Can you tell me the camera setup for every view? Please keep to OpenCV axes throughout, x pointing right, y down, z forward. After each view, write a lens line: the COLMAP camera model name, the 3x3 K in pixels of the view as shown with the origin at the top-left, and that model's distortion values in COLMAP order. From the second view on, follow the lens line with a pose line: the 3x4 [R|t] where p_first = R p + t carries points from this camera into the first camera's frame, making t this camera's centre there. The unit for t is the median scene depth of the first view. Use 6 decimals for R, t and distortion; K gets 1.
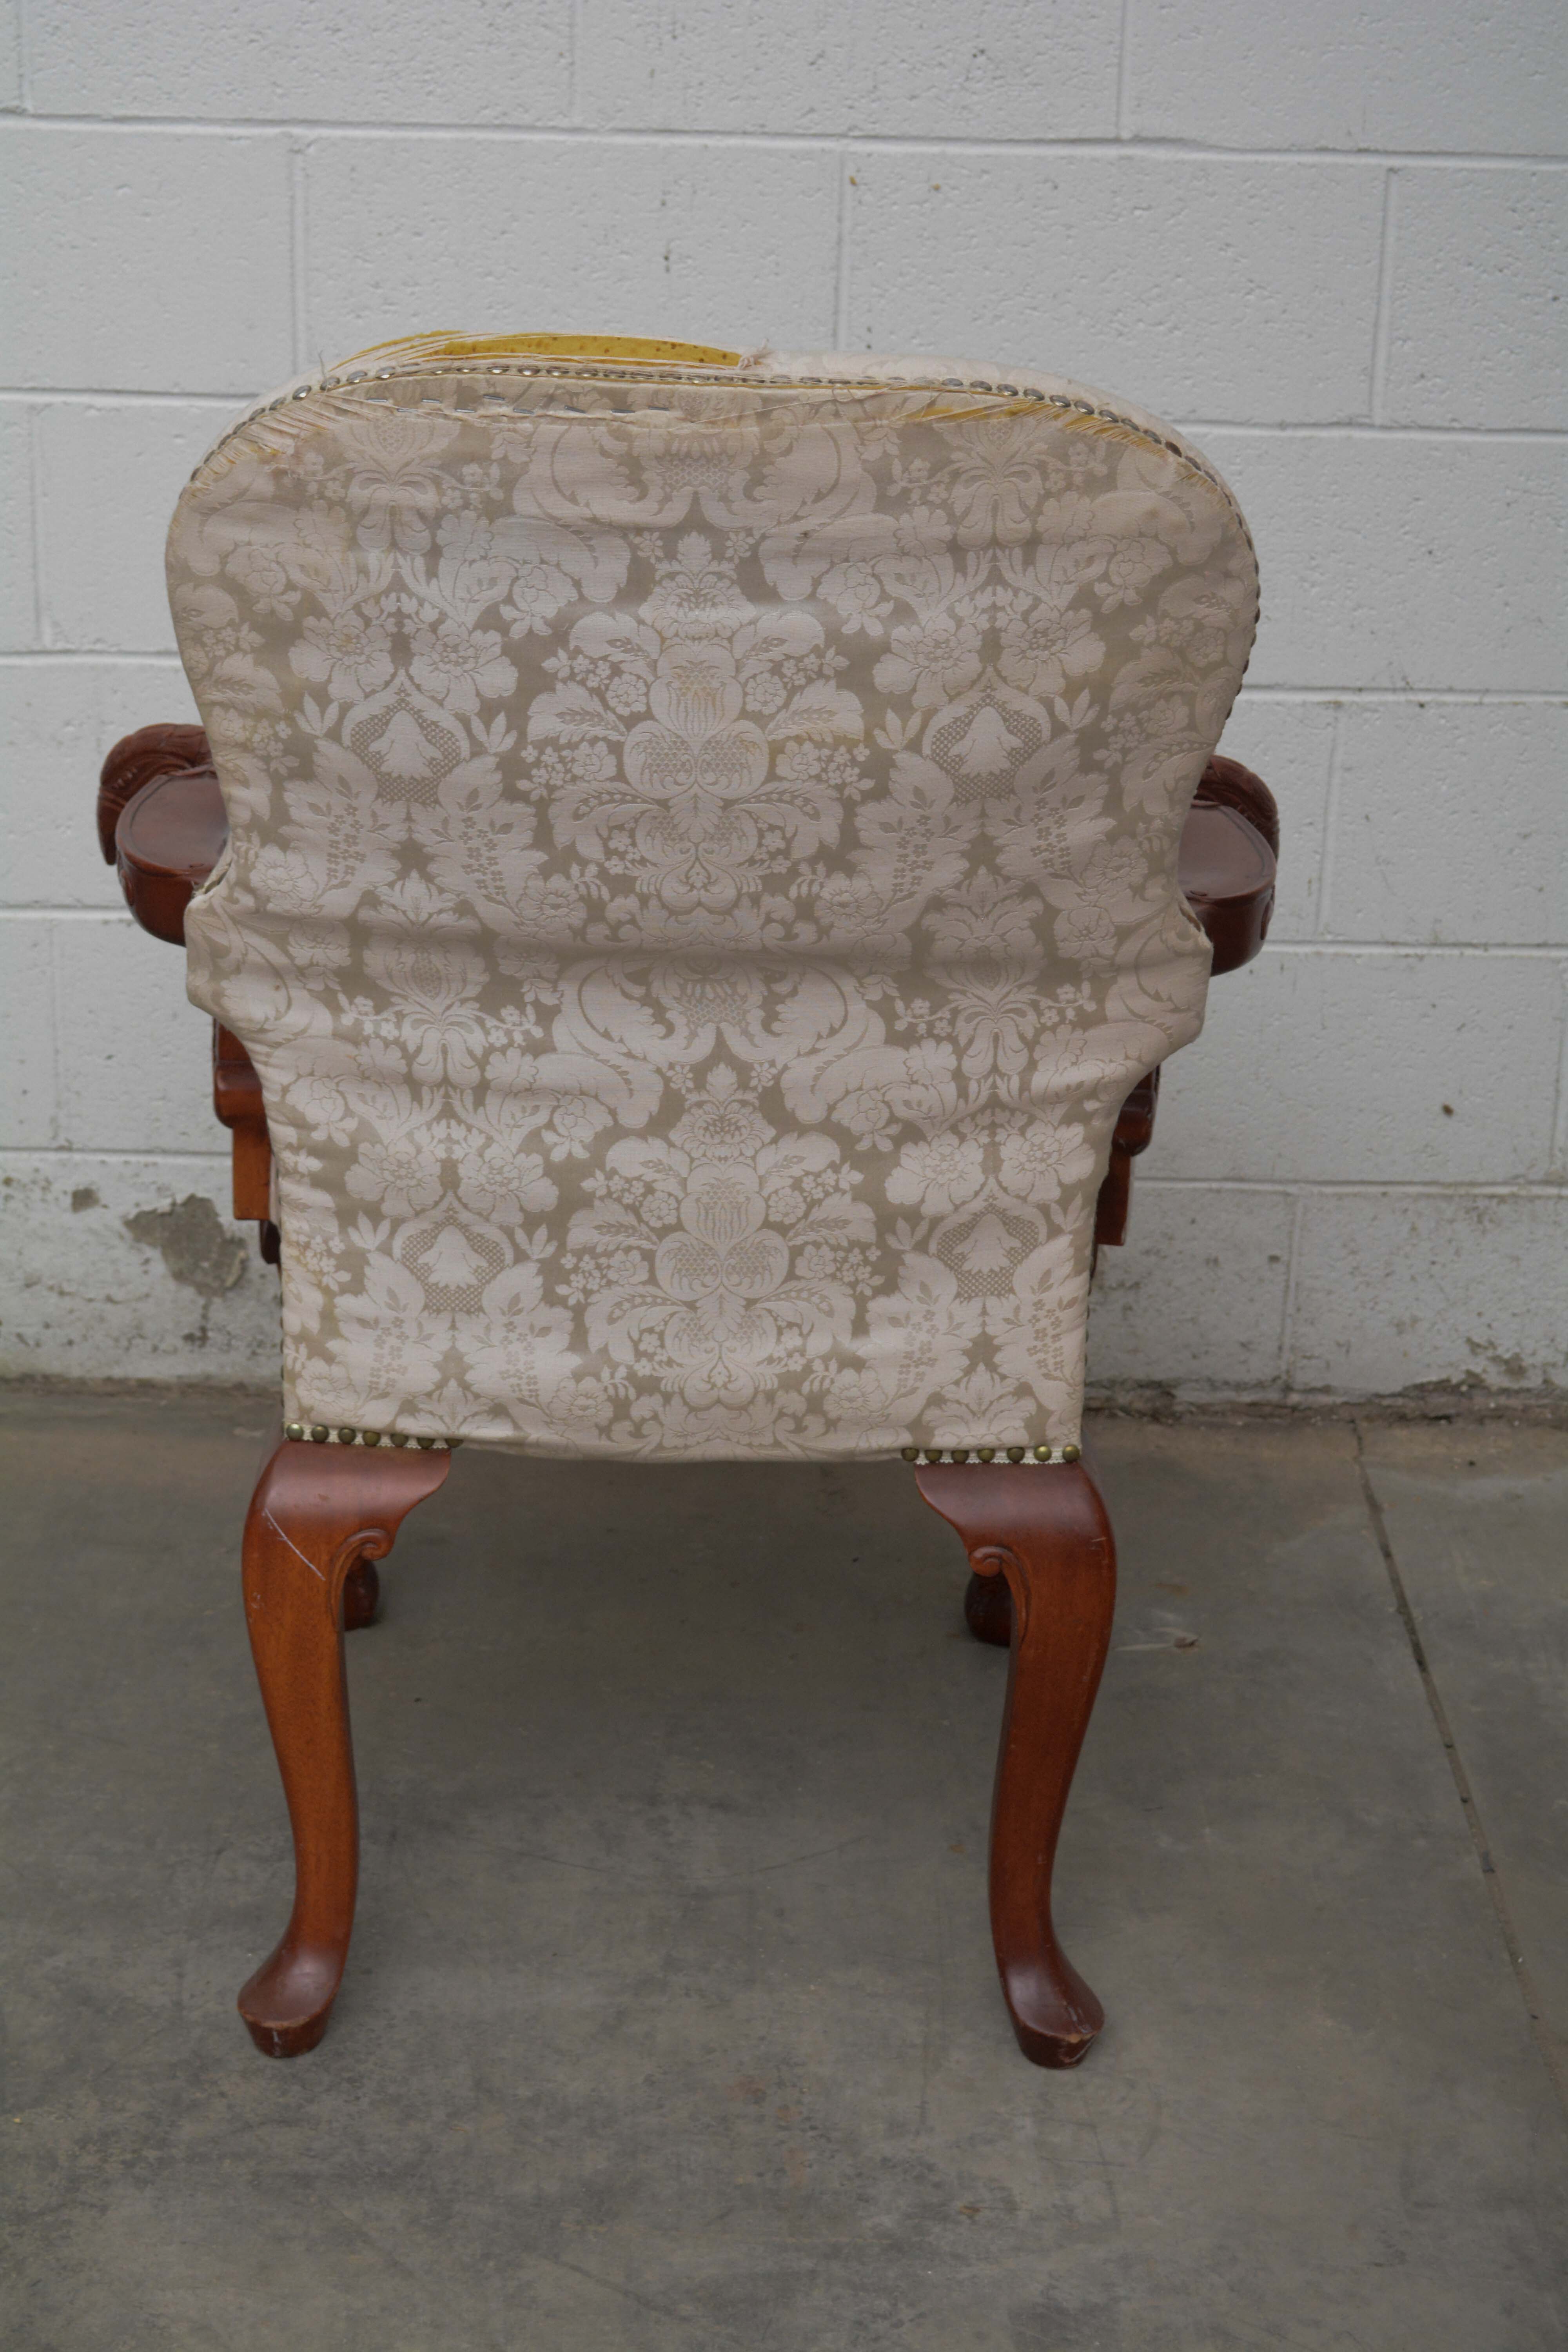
lens RADIAL K [[3879.6, 0, 750.7], [0, 3879.6, 1203.5], [0, 0, 1]] dist [-0.006549, 0.000000]
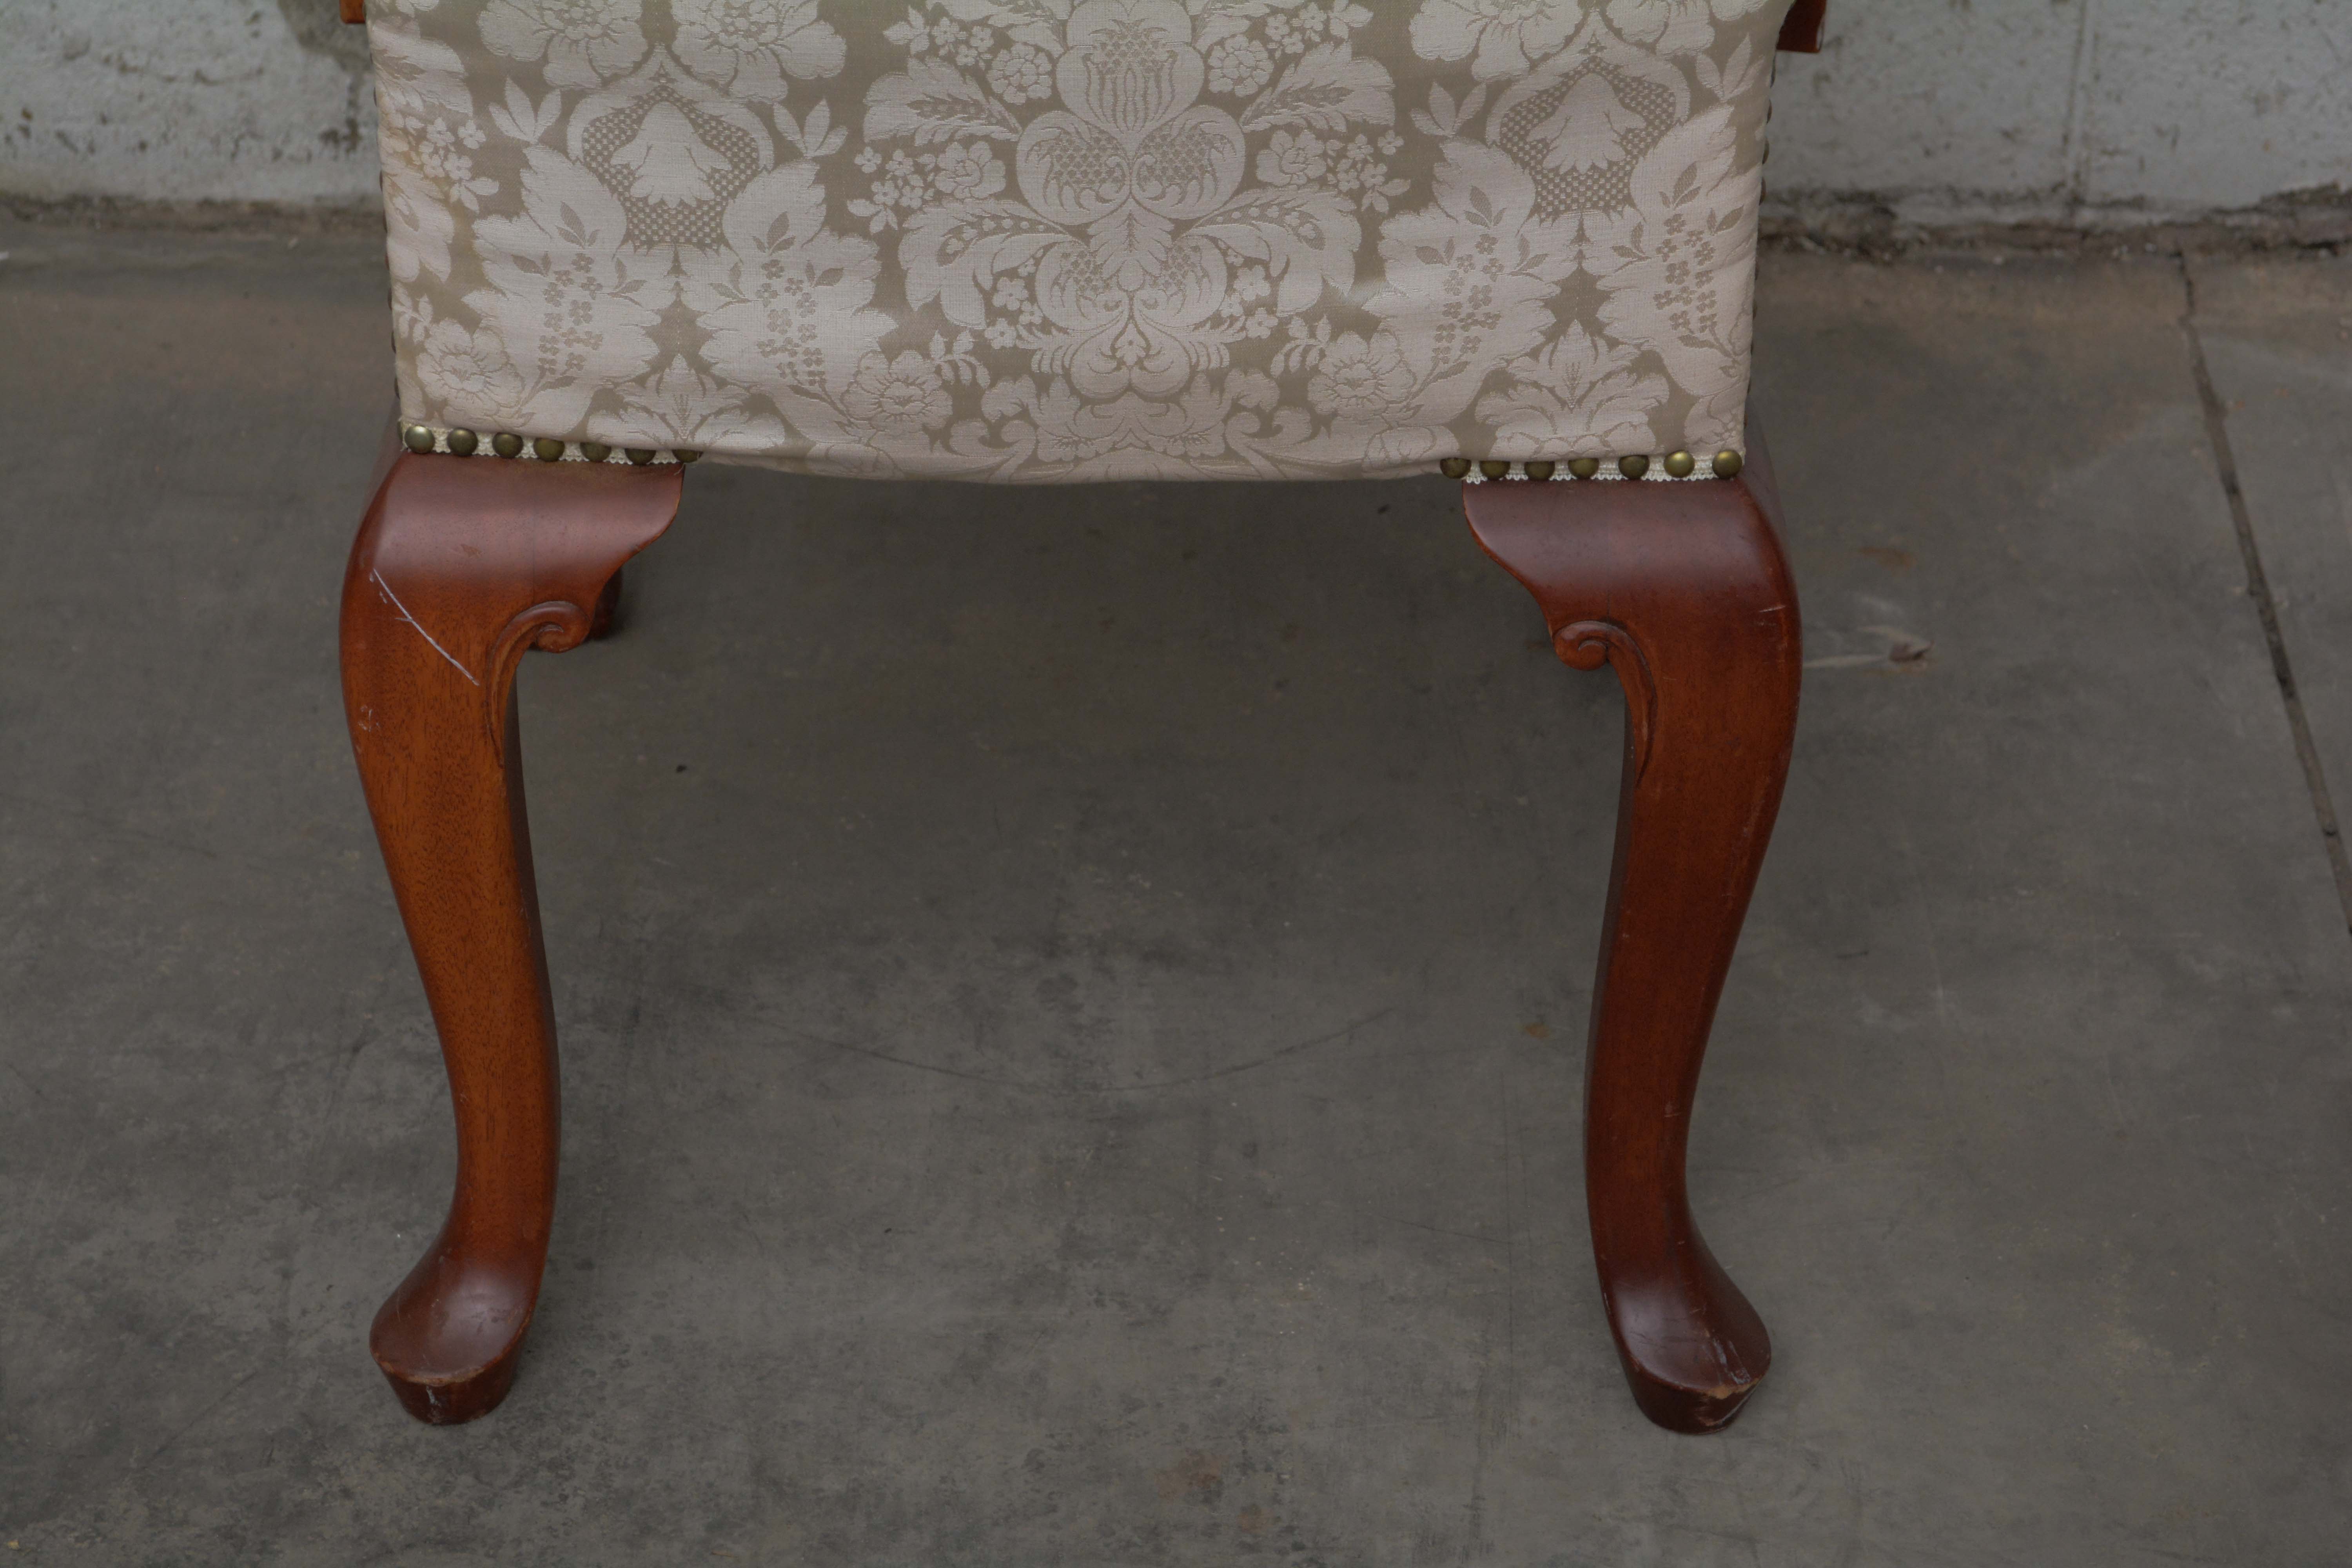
lens RADIAL K [[5303.7, 0, 1165.2], [0, 5303.7, 766.0], [0, 0, 1]] dist [0.031666, 0.000000]
pose [[0.999696, -0.005377, -0.024070, 0.012567], [0.010161, 0.979064, 0.203299, -0.043948], [0.022472, -0.203482, 0.978821, 0.152761]]
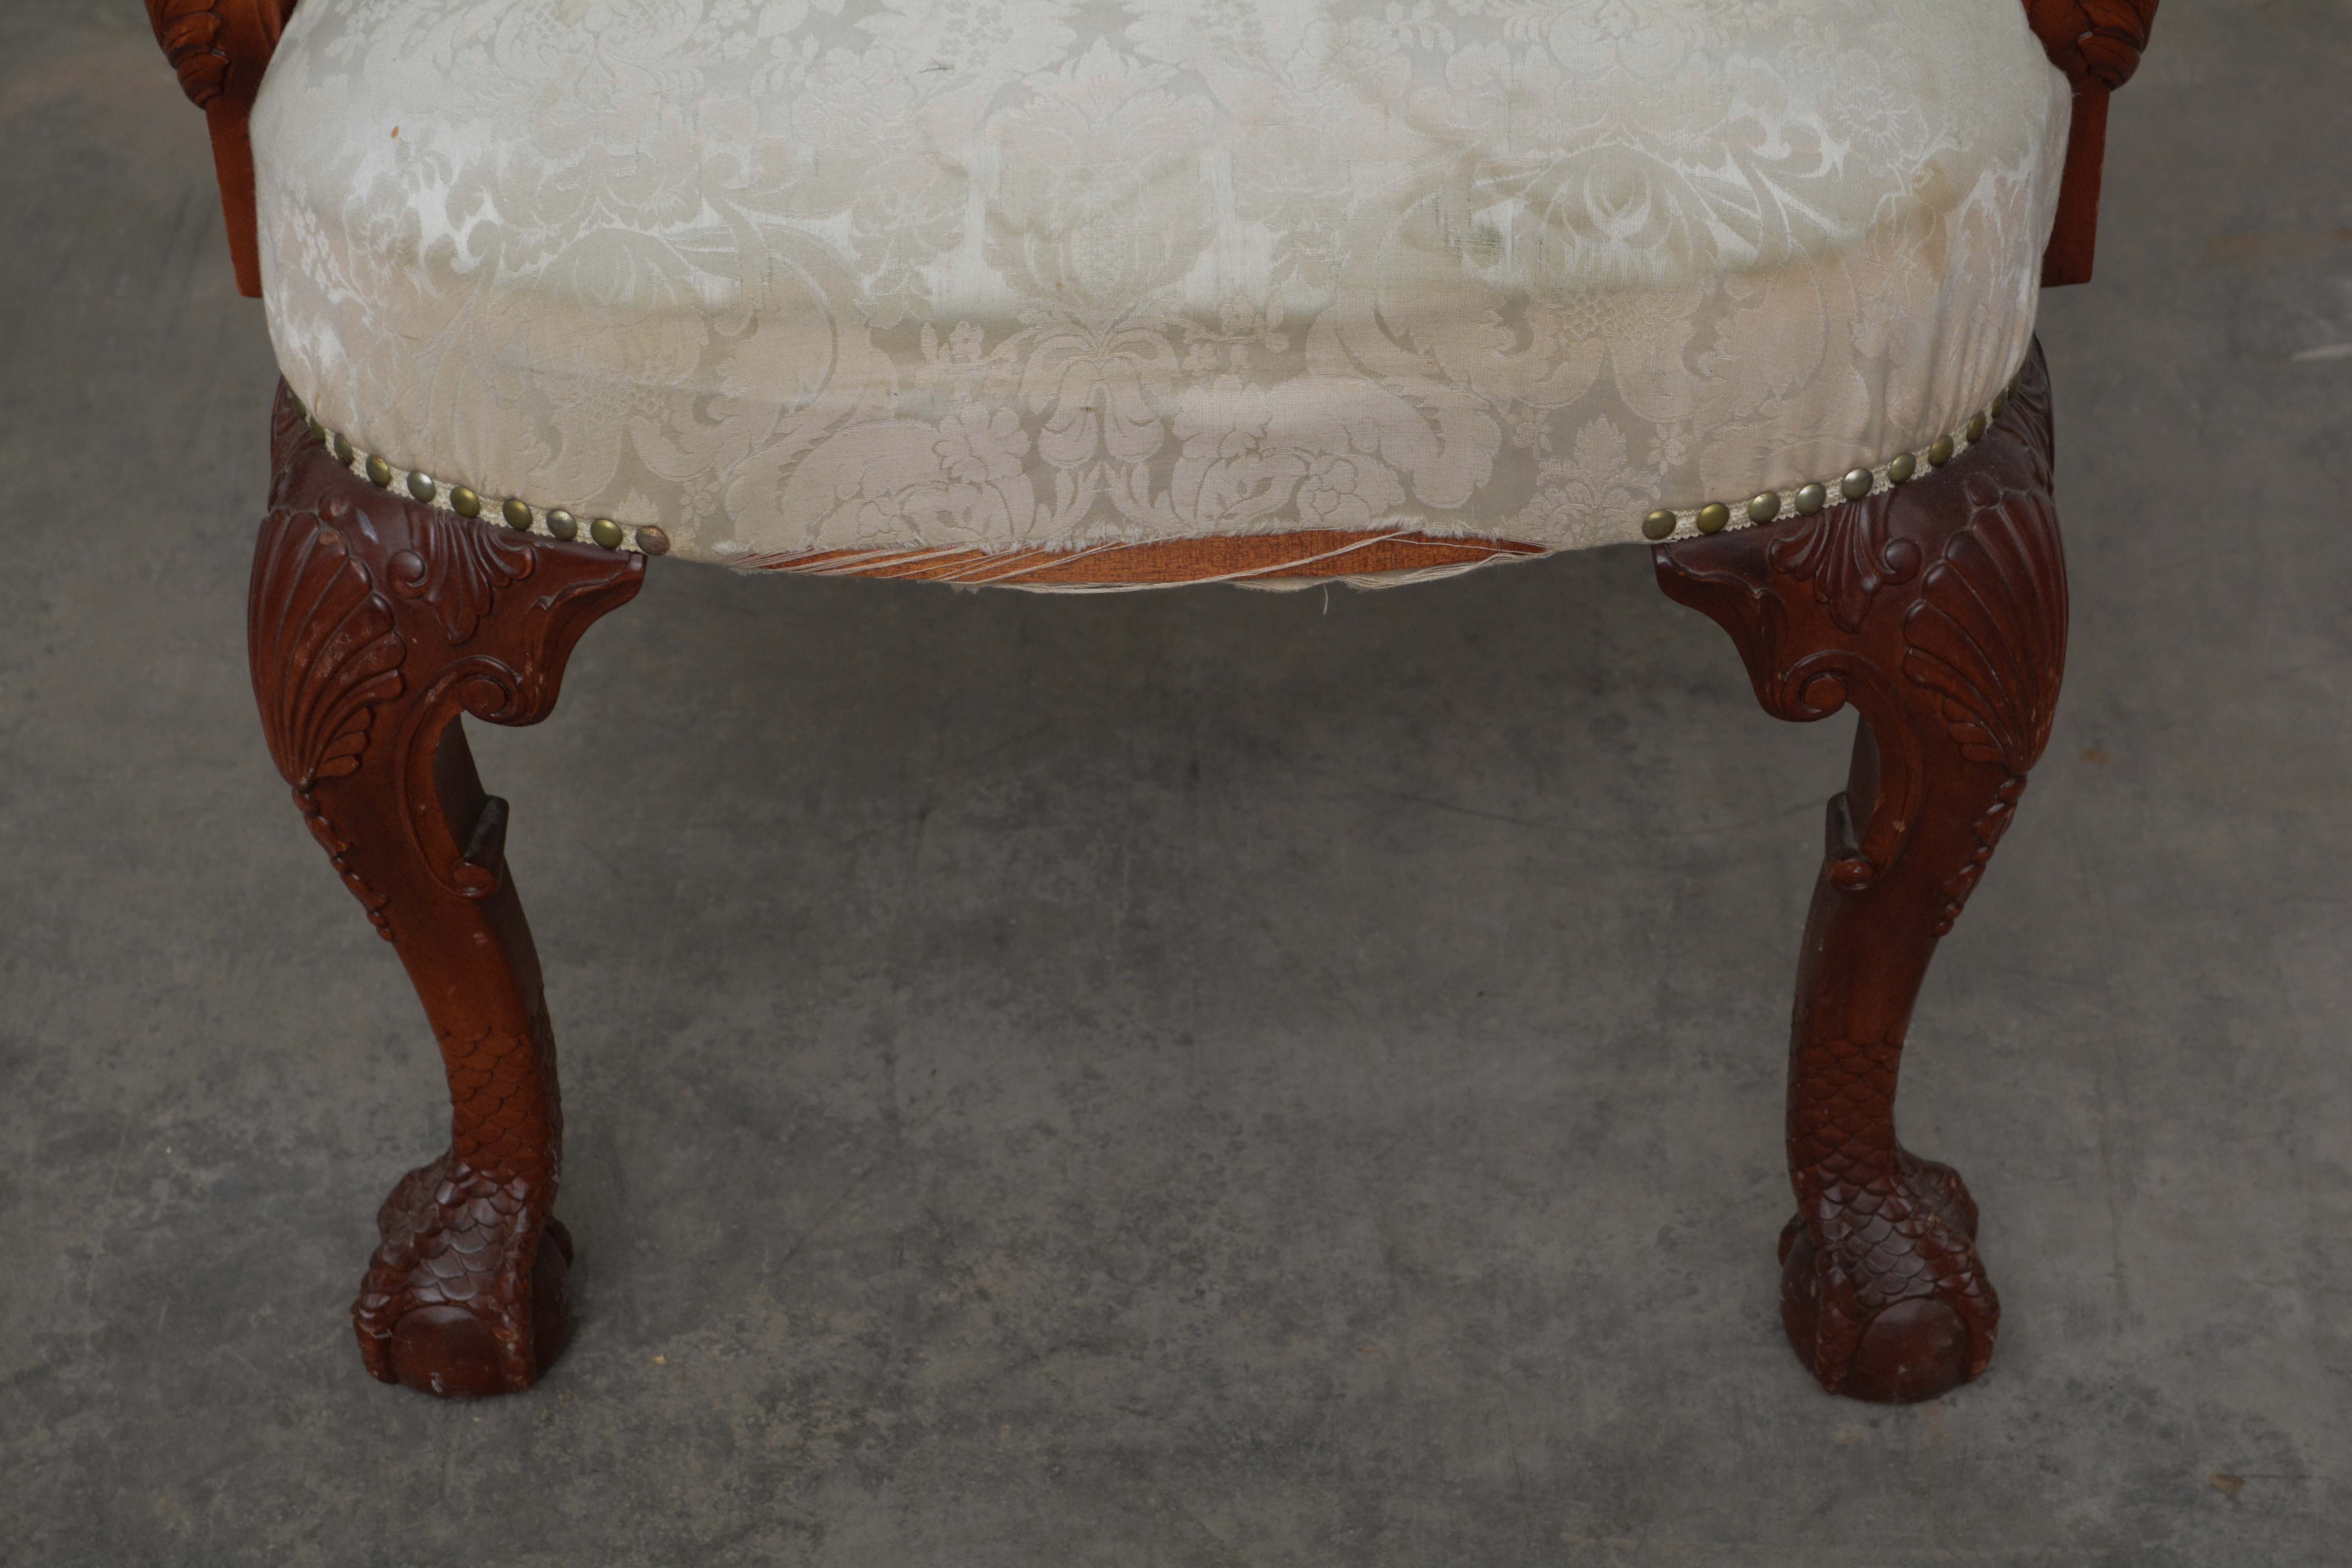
lens RADIAL K [[4629.4, 0, 1153.8], [0, 4629.4, 763.1], [0, 0, 1]] dist [0.020436, 0.000000]
pose [[0.998173, -0.034929, -0.049296, -0.054659], [0.048243, 0.951990, 0.302304, -0.058007], [0.036370, -0.304130, 0.951936, 0.253268]]
